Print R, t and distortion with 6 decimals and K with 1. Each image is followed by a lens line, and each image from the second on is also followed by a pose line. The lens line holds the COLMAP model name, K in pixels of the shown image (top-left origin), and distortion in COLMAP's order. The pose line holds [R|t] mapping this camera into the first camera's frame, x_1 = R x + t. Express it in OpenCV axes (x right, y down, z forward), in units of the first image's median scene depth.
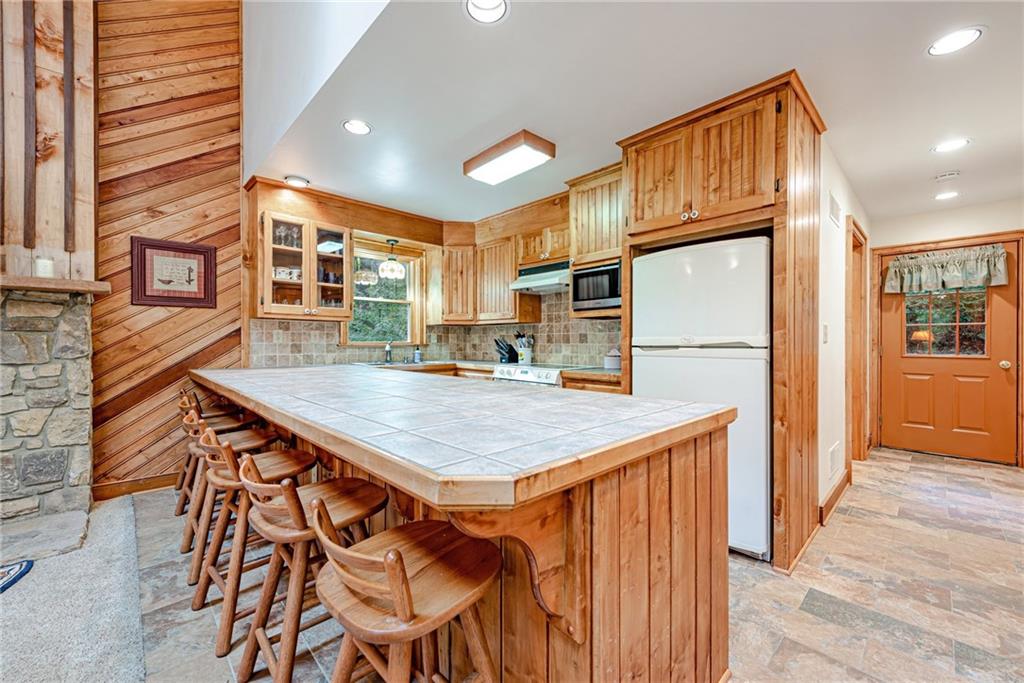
lens RADIAL K [[405.4, 0, 511.4], [0, 405.4, 342.1], [0, 0, 1]] dist [0.009697, -0.001612]
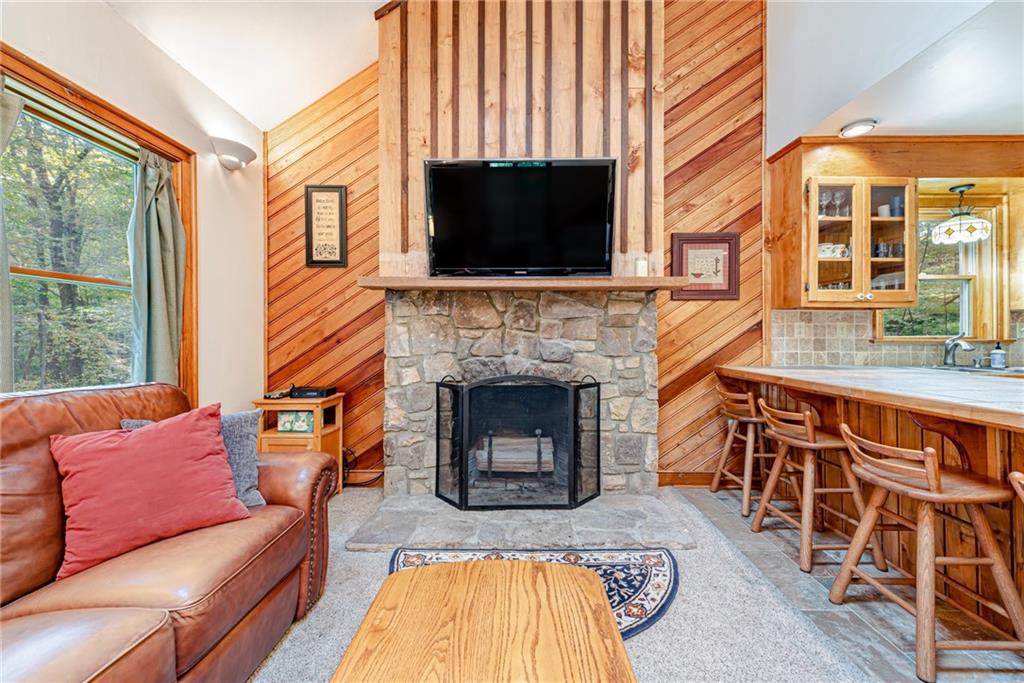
lens RADIAL K [[405.4, 0, 520.9], [0, 405.4, 335.6], [0, 0, 1]] dist [0.009697, -0.001612]
pose [[0.728176, -0.003051, -0.685383, -0.464151], [0.000016, 0.999990, -0.004436, 0.001311], [0.685390, 0.003219, 0.728169, 0.000955]]
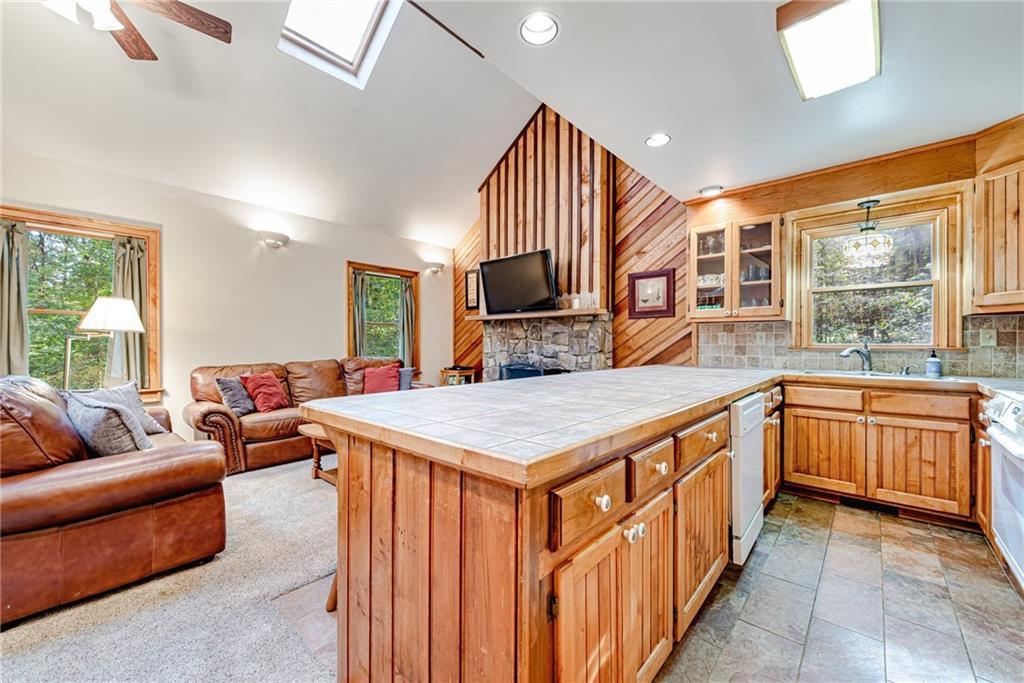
lens RADIAL K [[396.6, 0, 506.2], [0, 396.6, 347.1], [0, 0, 1]] dist [0.000891, -0.000098]
pose [[0.068376, 0.008096, -0.997627, 0.466843], [-0.004709, 0.999959, 0.007792, 0.003470], [0.997649, 0.004165, 0.068411, 0.405495]]
